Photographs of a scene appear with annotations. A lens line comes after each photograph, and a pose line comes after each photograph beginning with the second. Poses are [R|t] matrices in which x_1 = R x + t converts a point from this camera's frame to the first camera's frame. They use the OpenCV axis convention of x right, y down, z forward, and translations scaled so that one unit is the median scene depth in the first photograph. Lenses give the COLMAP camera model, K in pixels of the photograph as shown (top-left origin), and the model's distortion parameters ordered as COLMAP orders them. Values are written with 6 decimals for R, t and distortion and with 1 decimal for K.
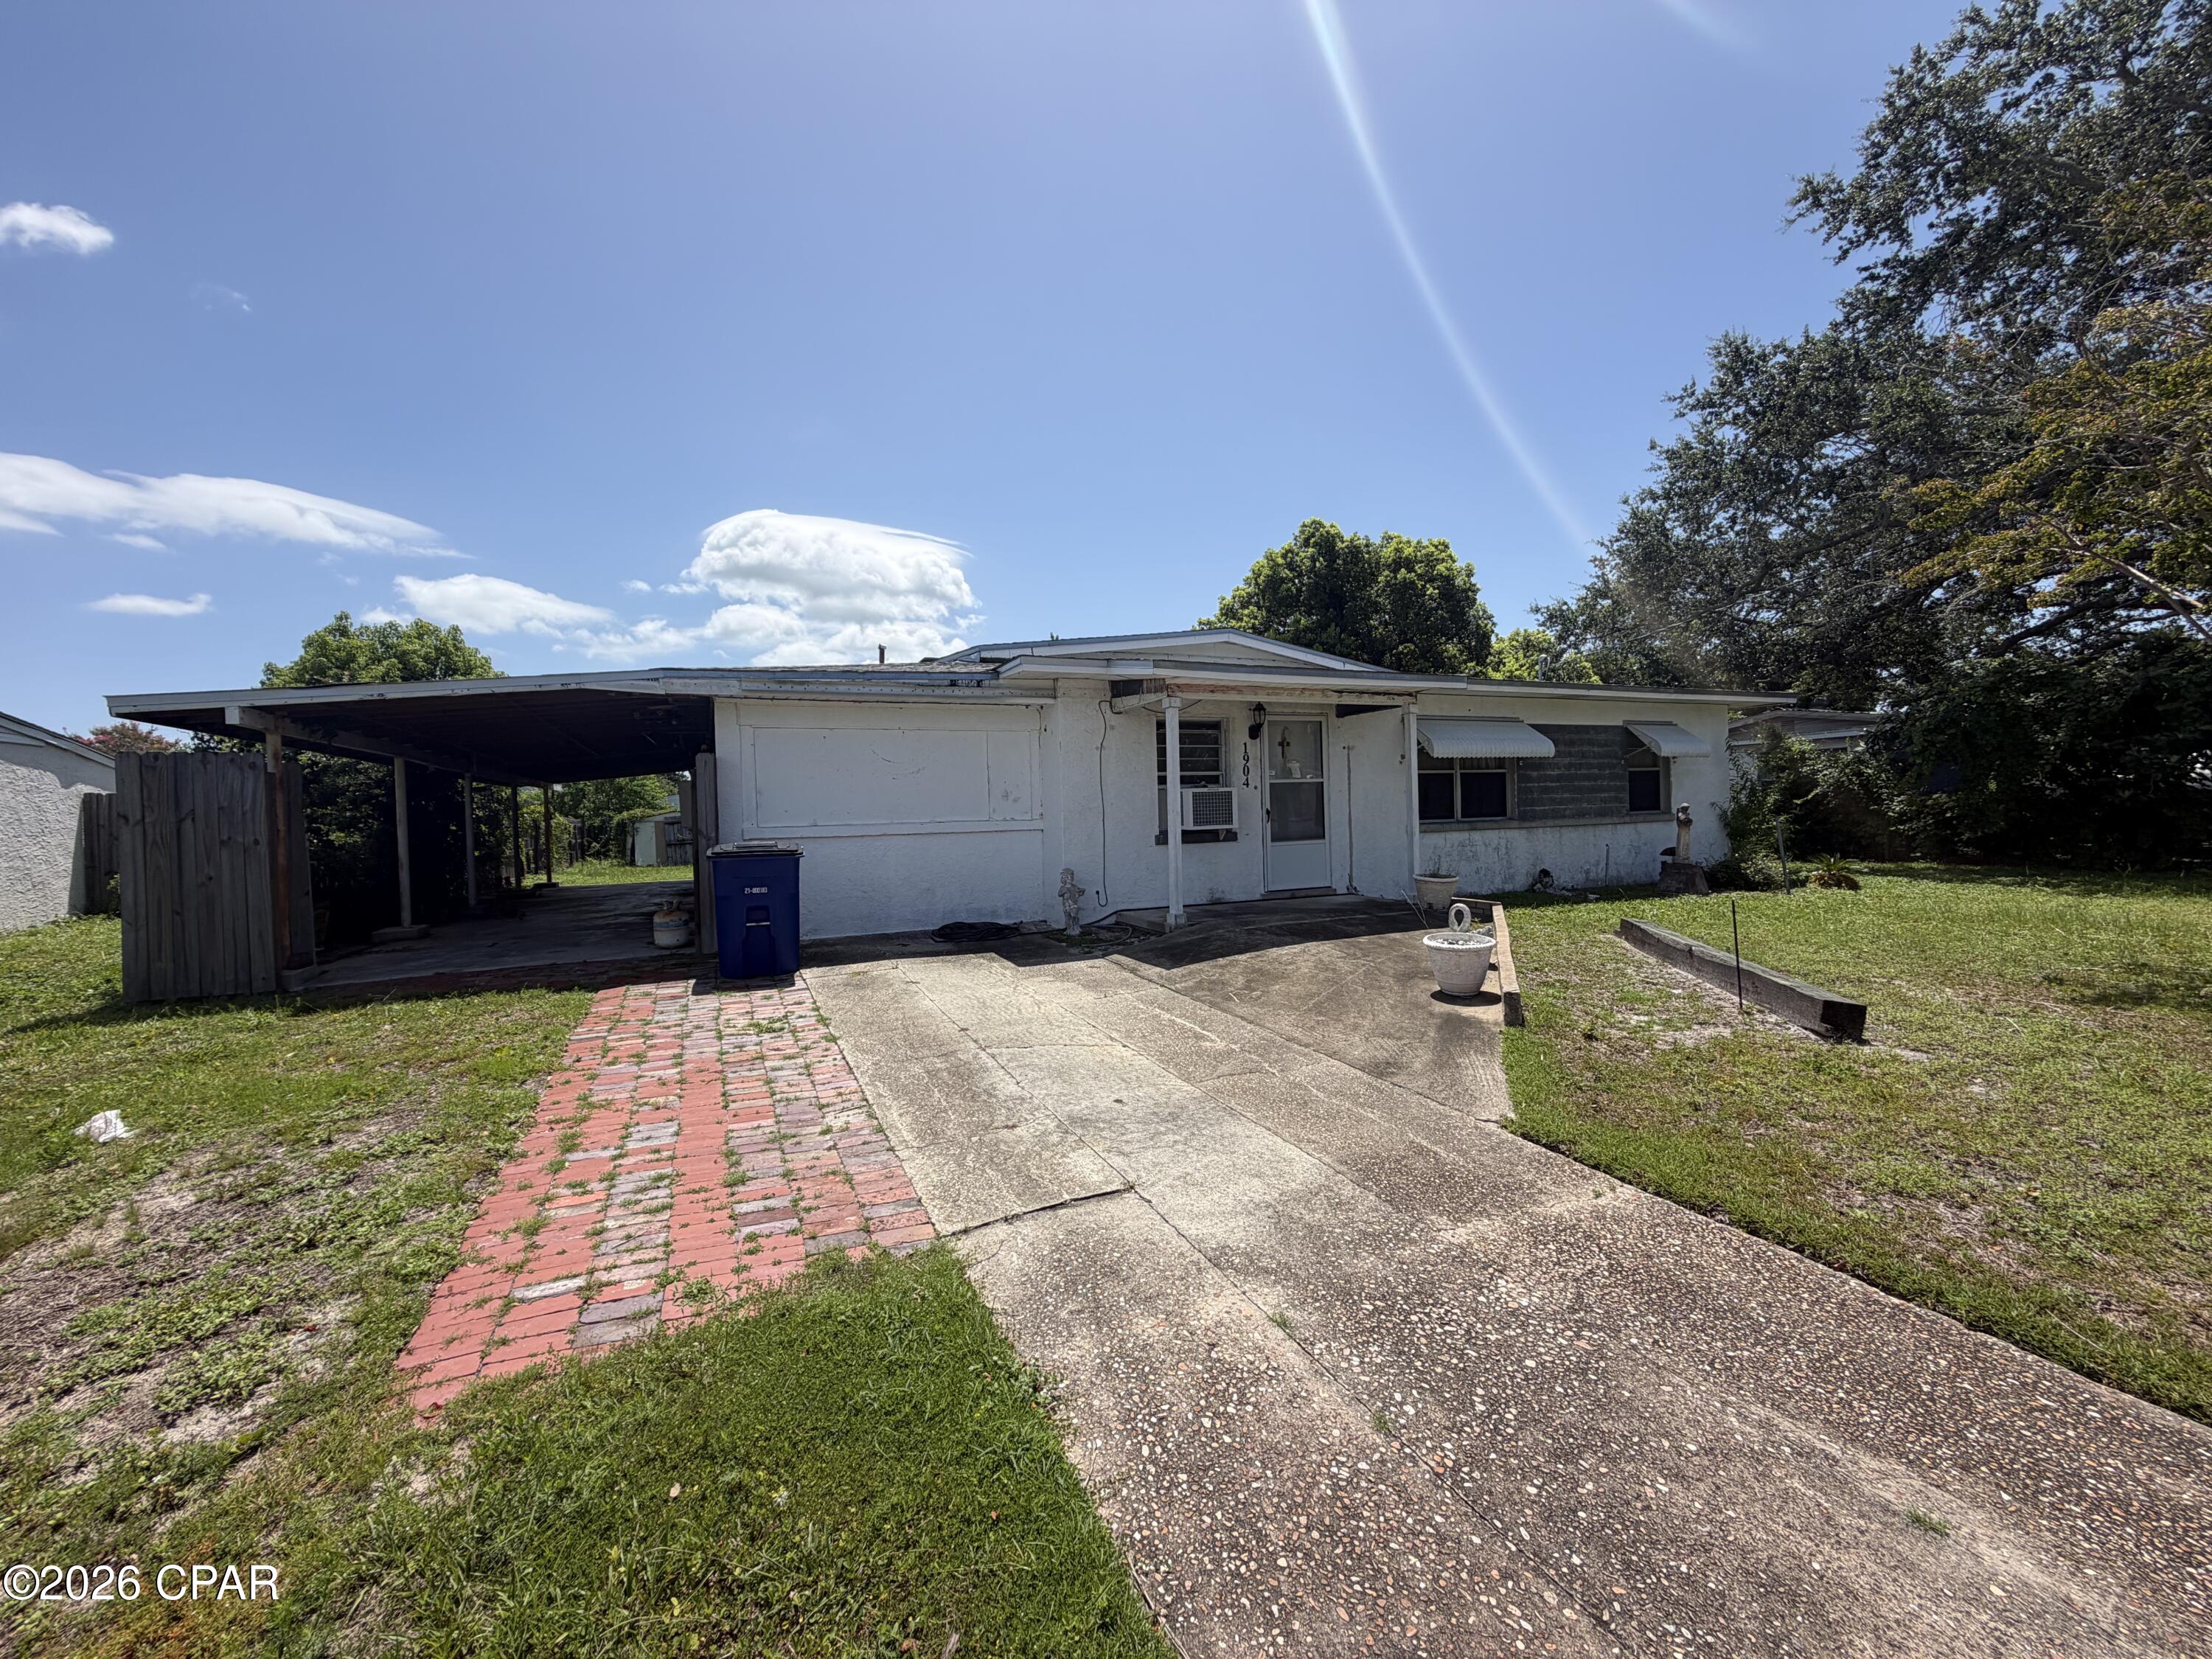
lens RADIAL K [[879.9, 0, 1100.3], [0, 879.9, 835.5], [0, 0, 1]] dist [-0.000656, -0.000341]
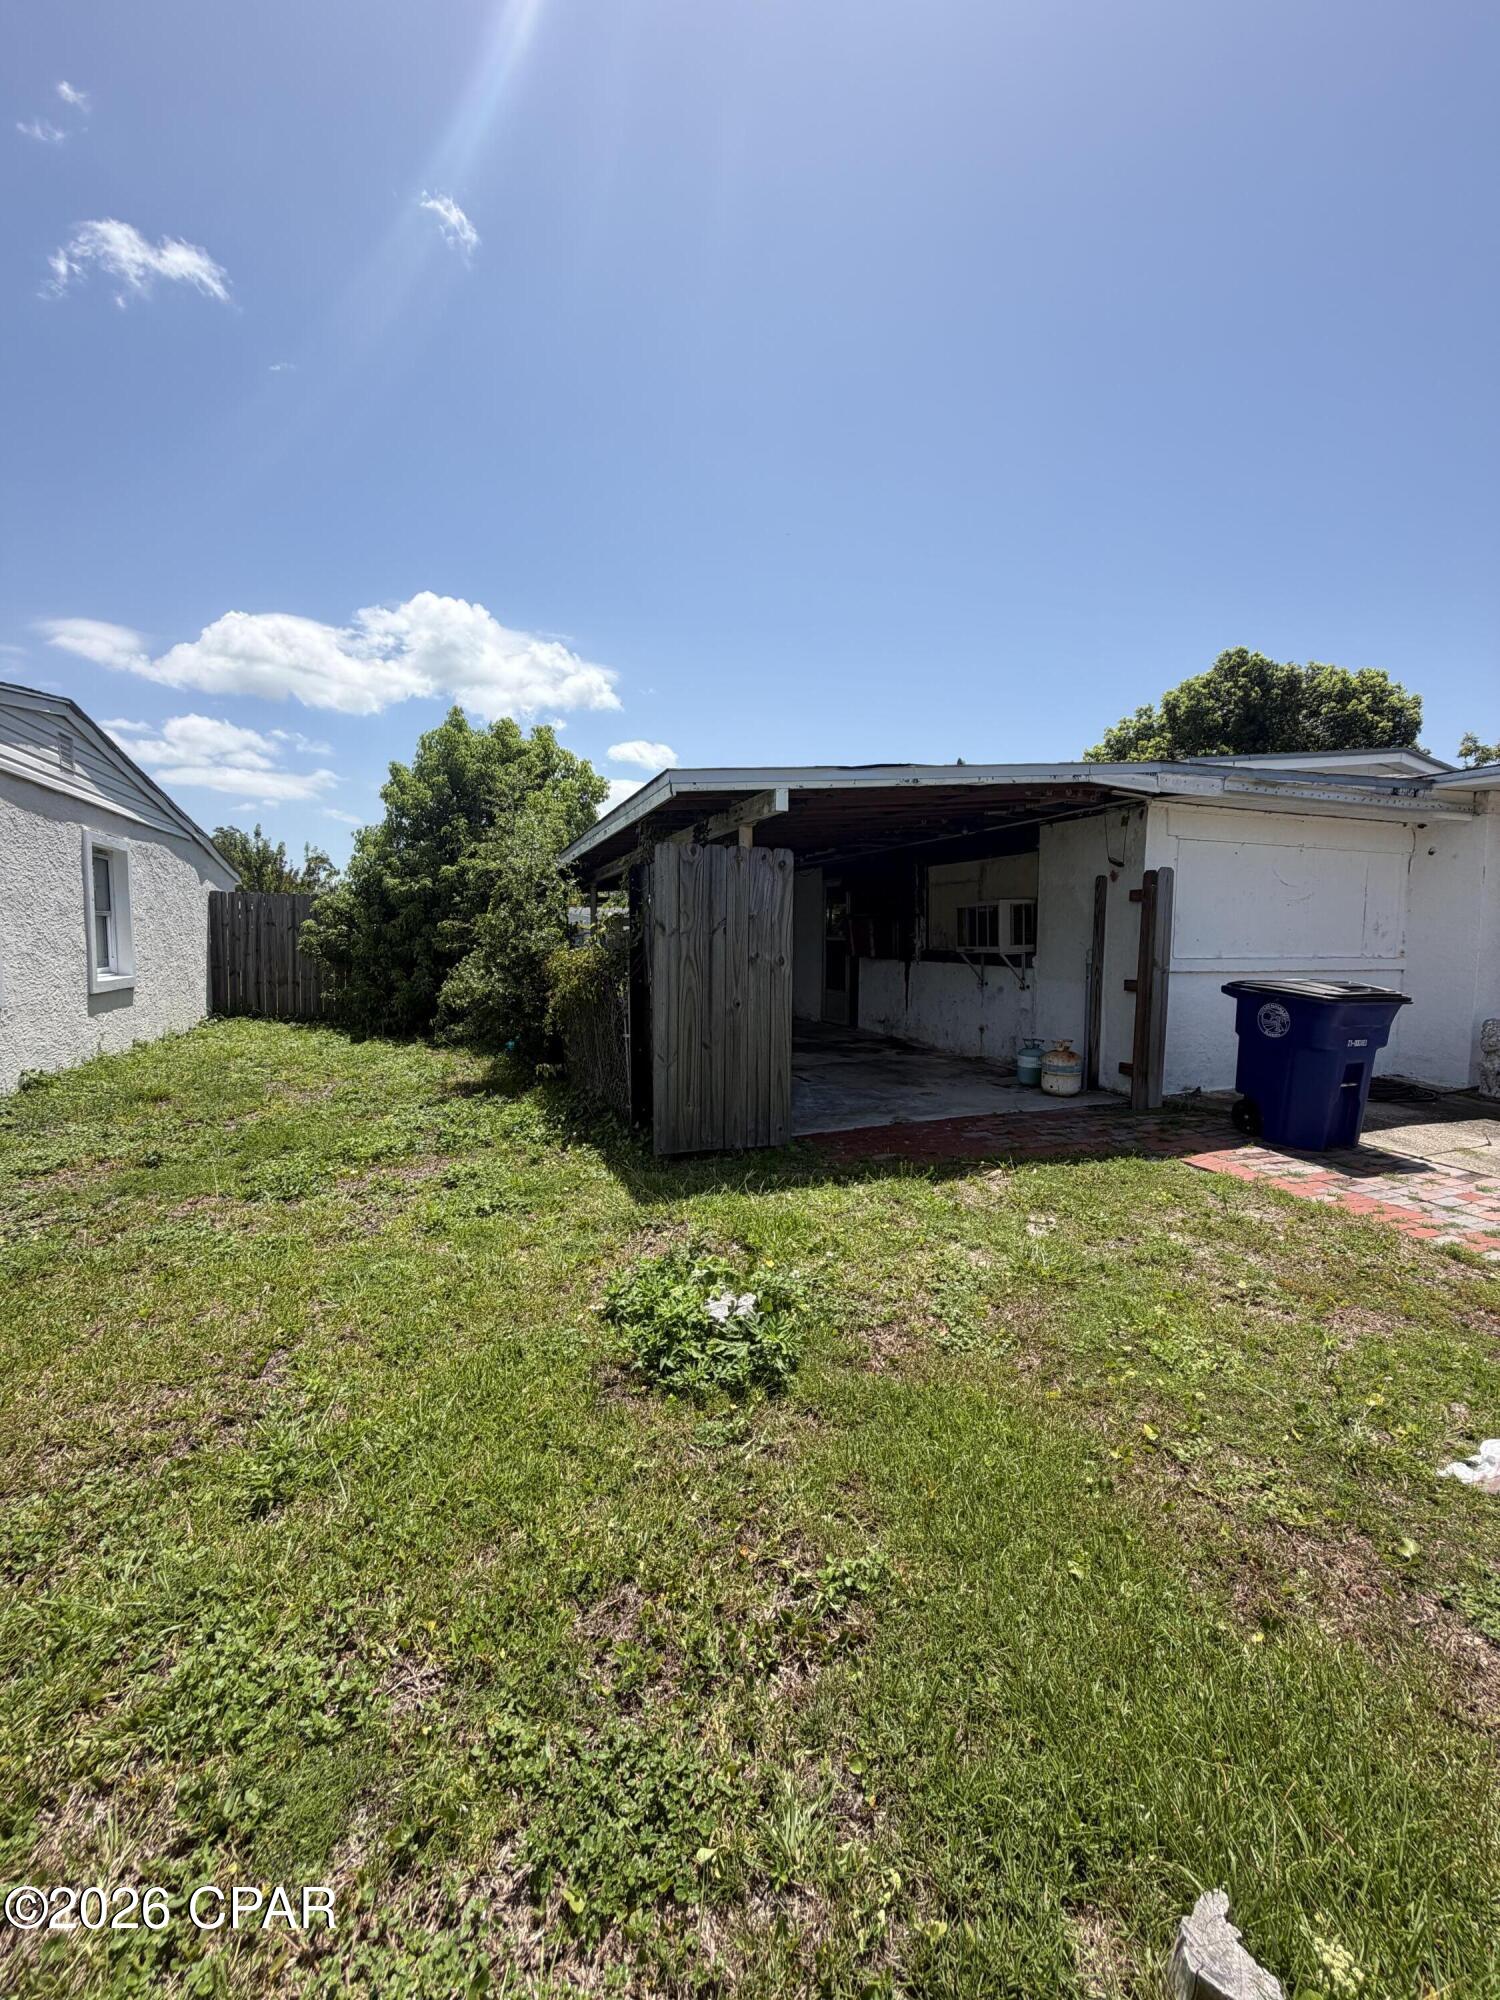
lens RADIAL K [[795.6, 0, 751.6], [0, 795.6, 993.2], [0, 0, 1]] dist [-0.000656, -0.000341]
pose [[0.997610, 0.039084, -0.056973, -0.782332], [-0.036334, 0.998161, 0.048529, 0.002243], [0.058765, -0.046343, 0.997196, 0.225650]]
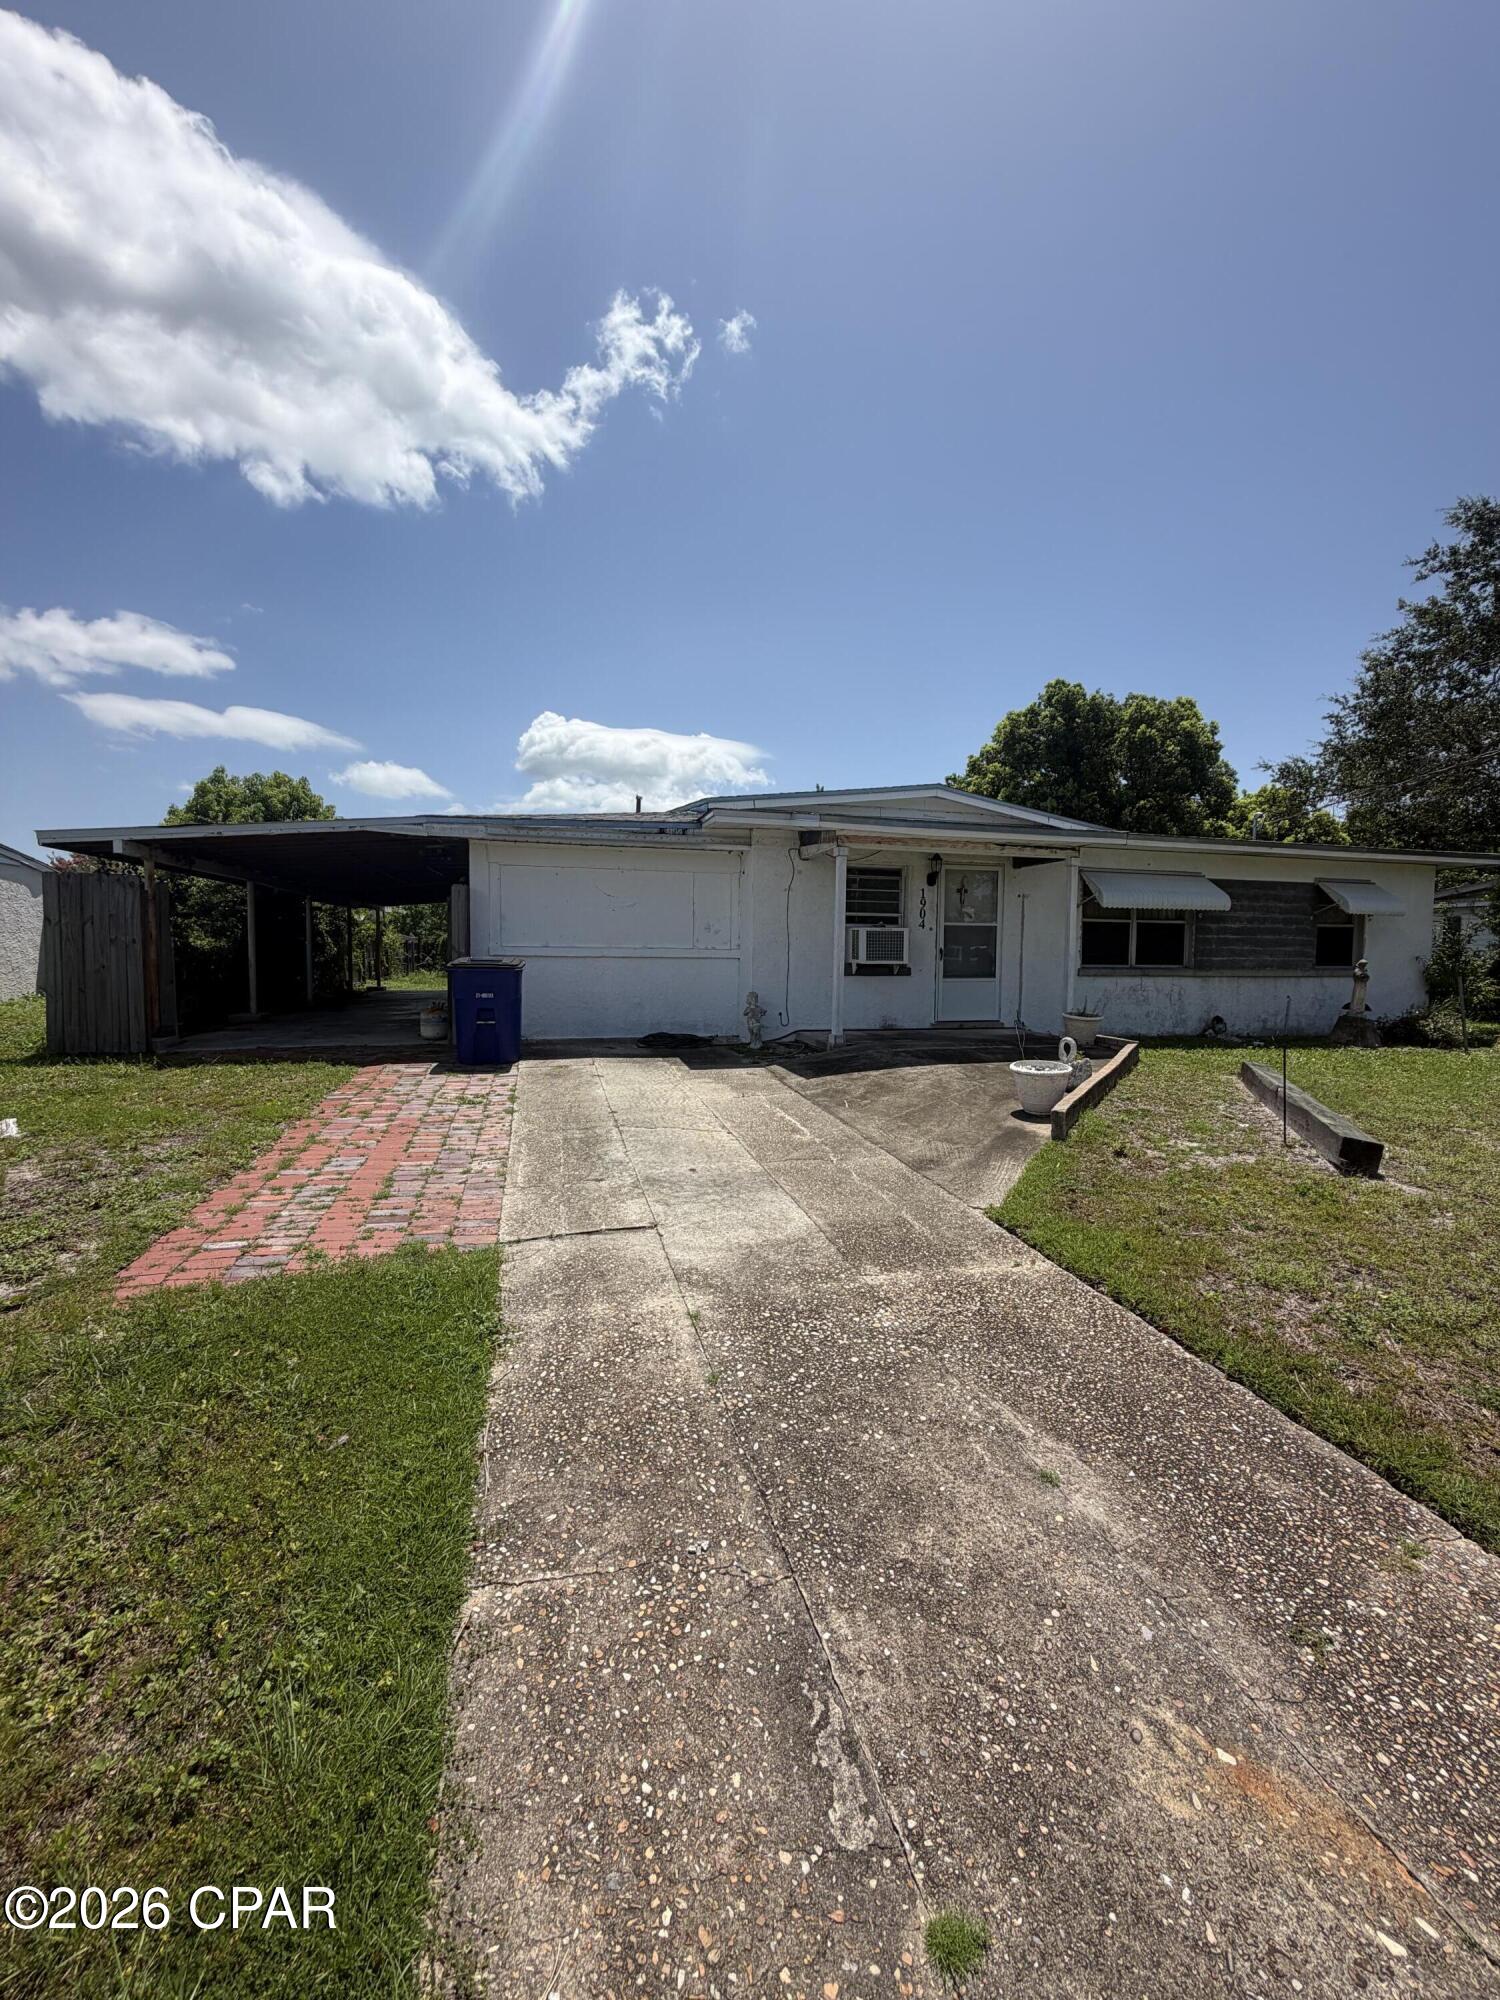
lens RADIAL K [[795.6, 0, 753.4], [0, 795.6, 1001.1], [0, 0, 1]] dist [-0.000656, -0.000341]
pose [[0.987713, 0.049853, -0.148117, 0.135709], [-0.043678, 0.998047, 0.044656, 0.002674], [0.150054, -0.037638, 0.987961, -0.054450]]
